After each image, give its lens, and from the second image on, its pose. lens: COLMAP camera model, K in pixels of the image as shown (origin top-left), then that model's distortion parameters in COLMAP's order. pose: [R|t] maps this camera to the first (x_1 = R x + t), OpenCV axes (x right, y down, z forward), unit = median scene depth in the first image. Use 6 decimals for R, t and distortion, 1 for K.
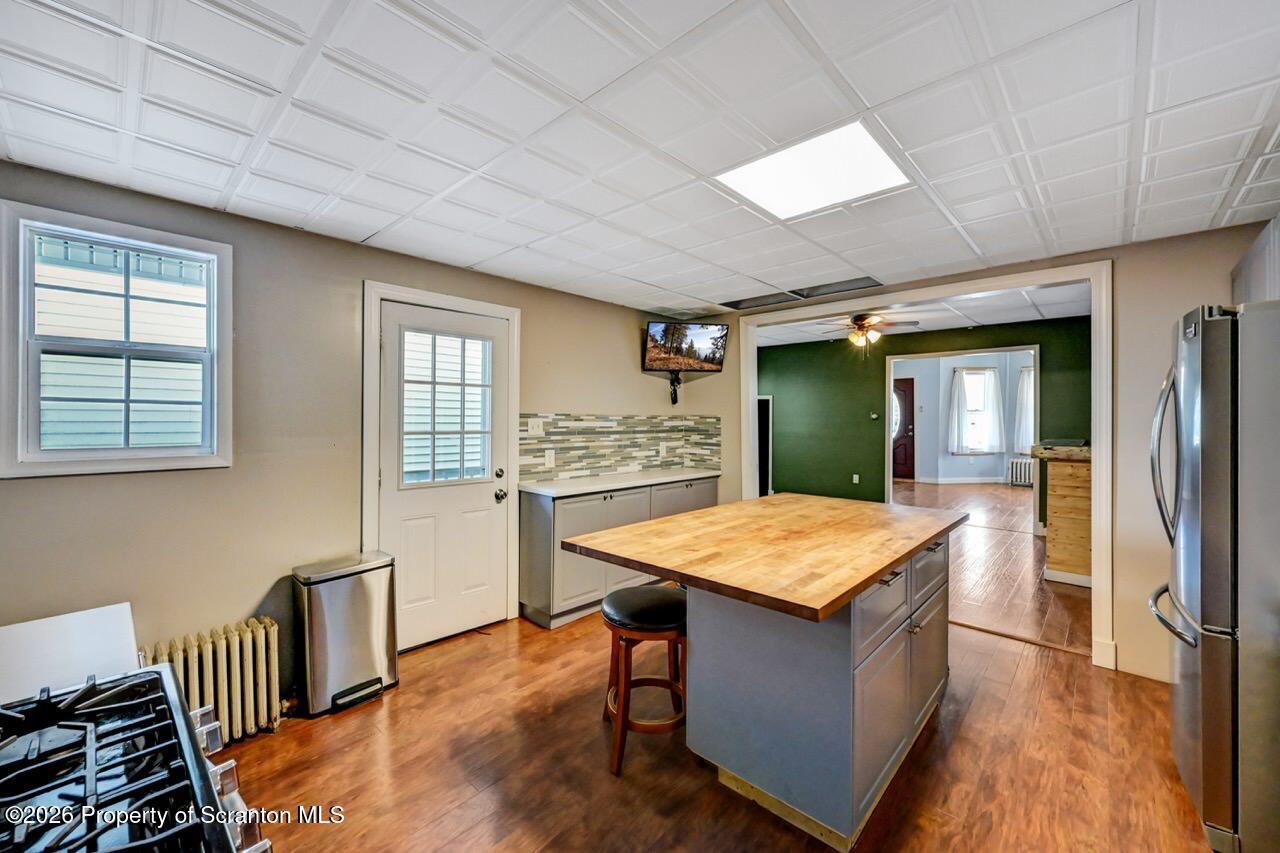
lens RADIAL K [[499.3, 0, 644.8], [0, 499.3, 422.8], [0, 0, 1]] dist [-0.001034, -0.000075]
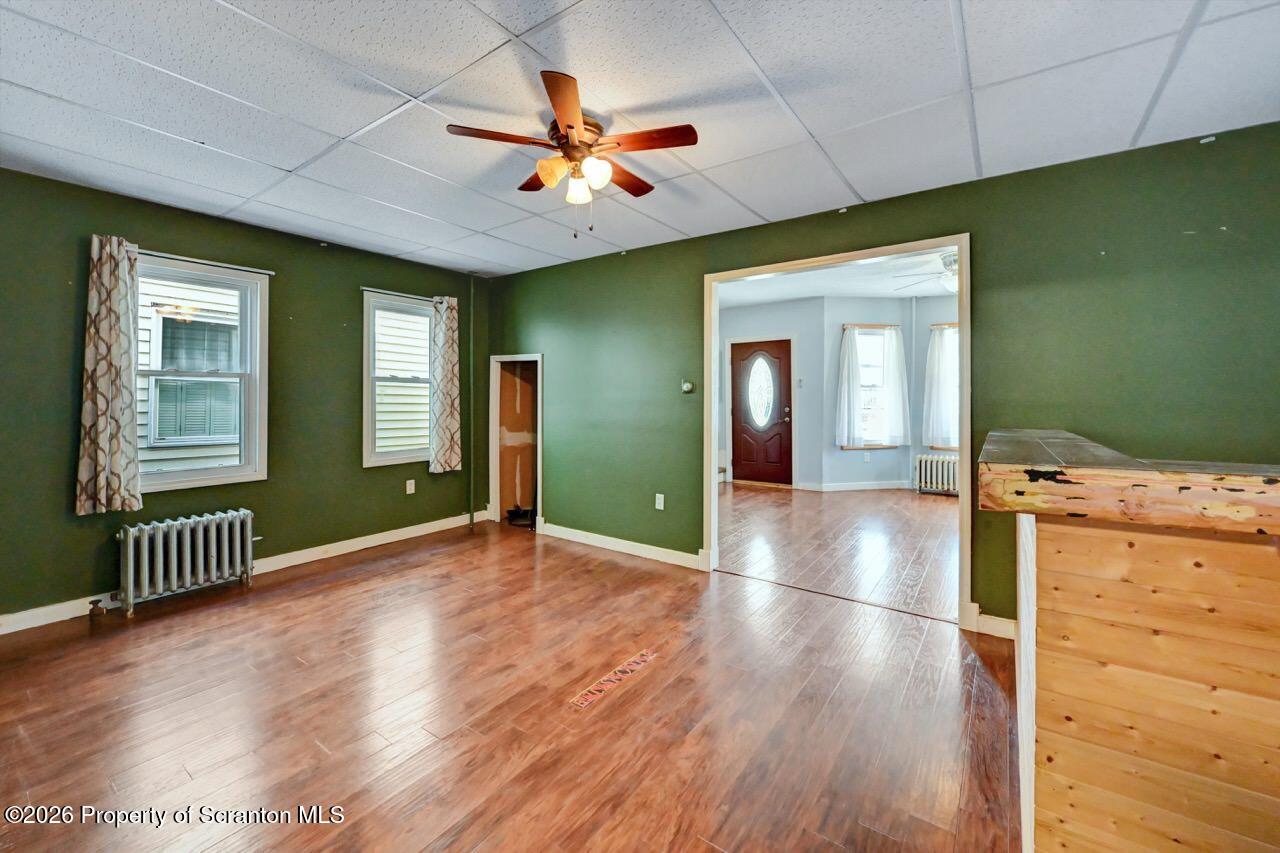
lens RADIAL K [[517.4, 0, 647.2], [0, 517.4, 400.7], [0, 0, 1]] dist [-0.001771, -0.000140]
pose [[0.988943, 0.003851, 0.148245, 0.324726], [-0.001663, 0.999888, -0.014880, 0.009946], [-0.148285, 0.014469, 0.988839, 0.439632]]
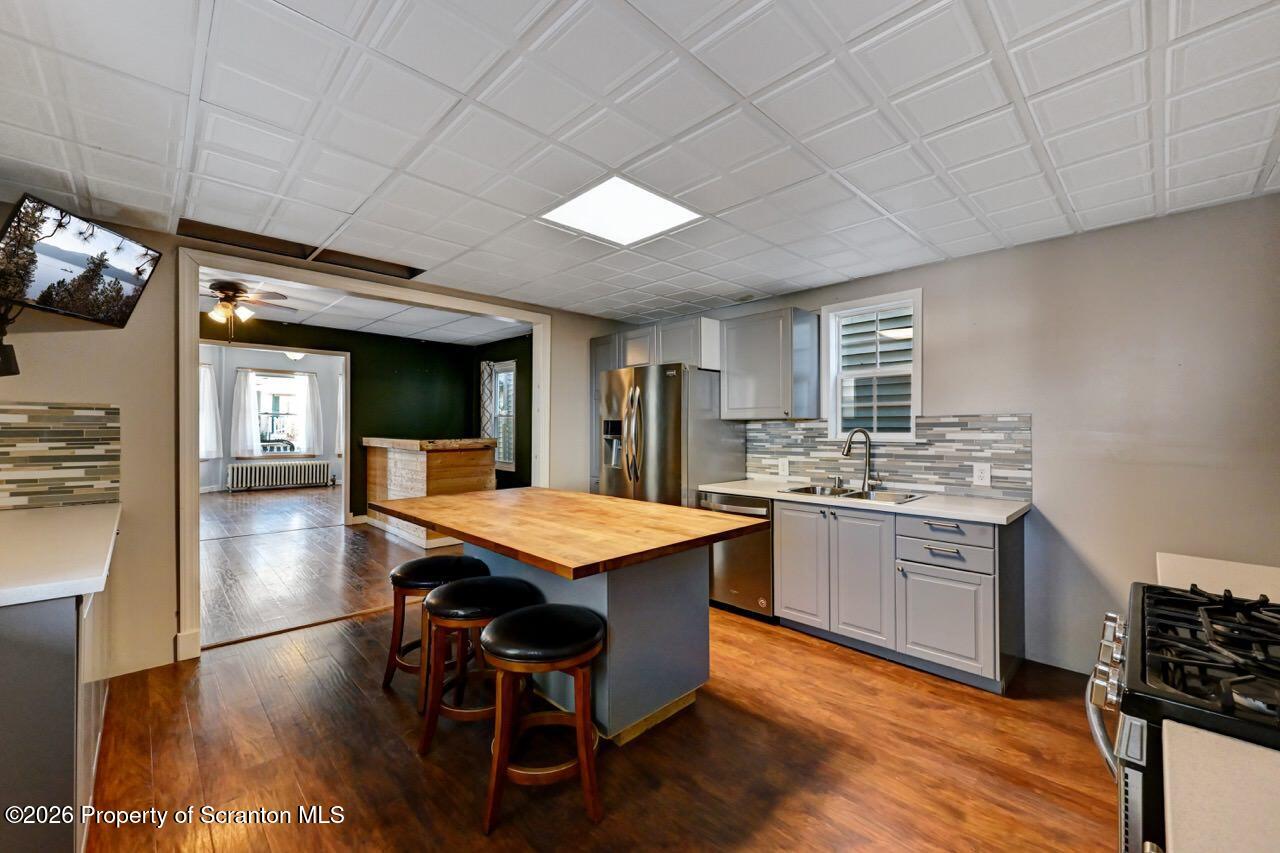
lens RADIAL K [[510.1, 0, 643.2], [0, 510.1, 432.9], [0, 0, 1]] dist [-0.001200, -0.000017]
pose [[0.038009, -0.014055, 0.999179, -0.251162], [0.007103, 0.999880, 0.013795, 0.008273], [-0.999252, 0.006572, 0.038104, 0.243164]]
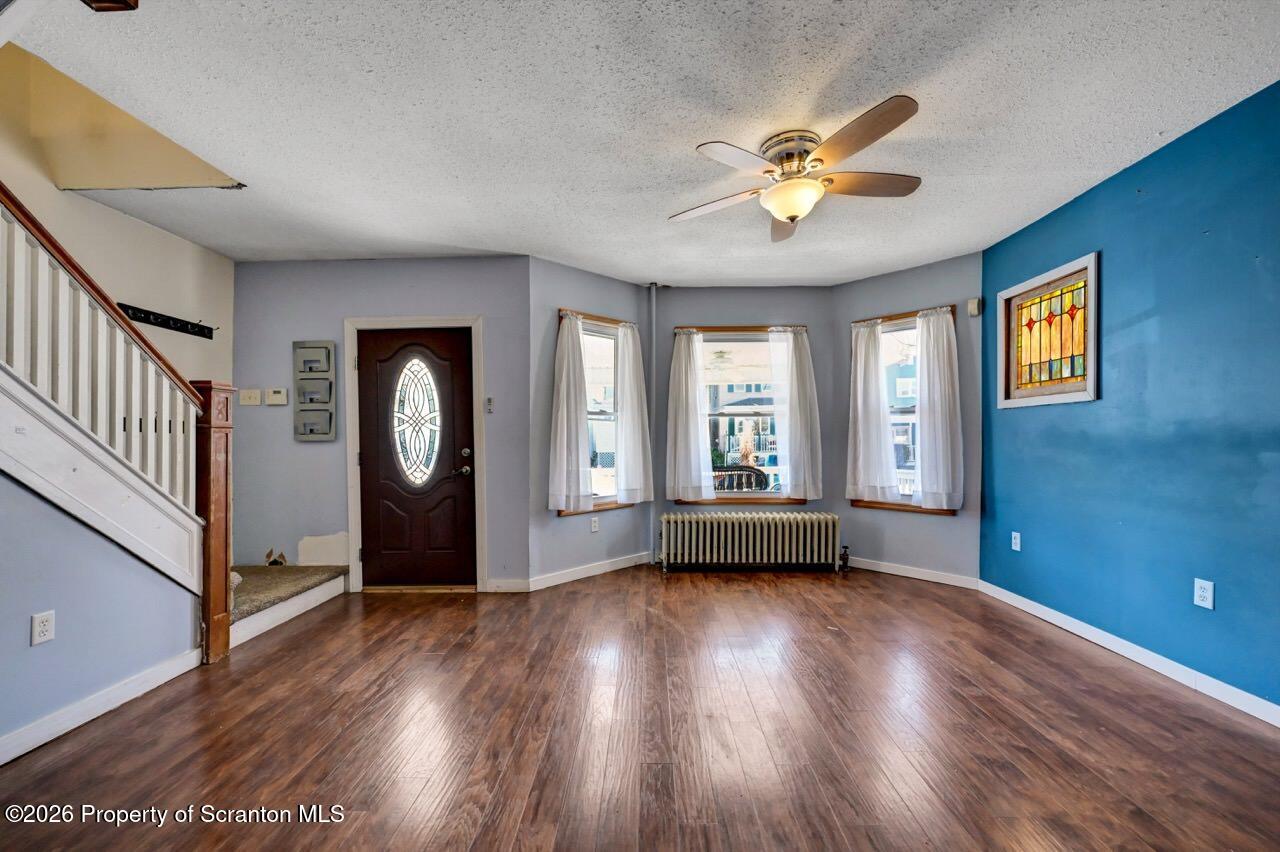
lens RADIAL K [[510.1, 0, 643.2], [0, 510.1, 432.4], [0, 0, 1]] dist [-0.001200, -0.000017]
pose [[0.735753, 0.000289, 0.677250, 0.506582], [0.019264, 0.999586, -0.021354, 0.005571], [-0.676976, 0.028758, 0.735443, 0.849951]]
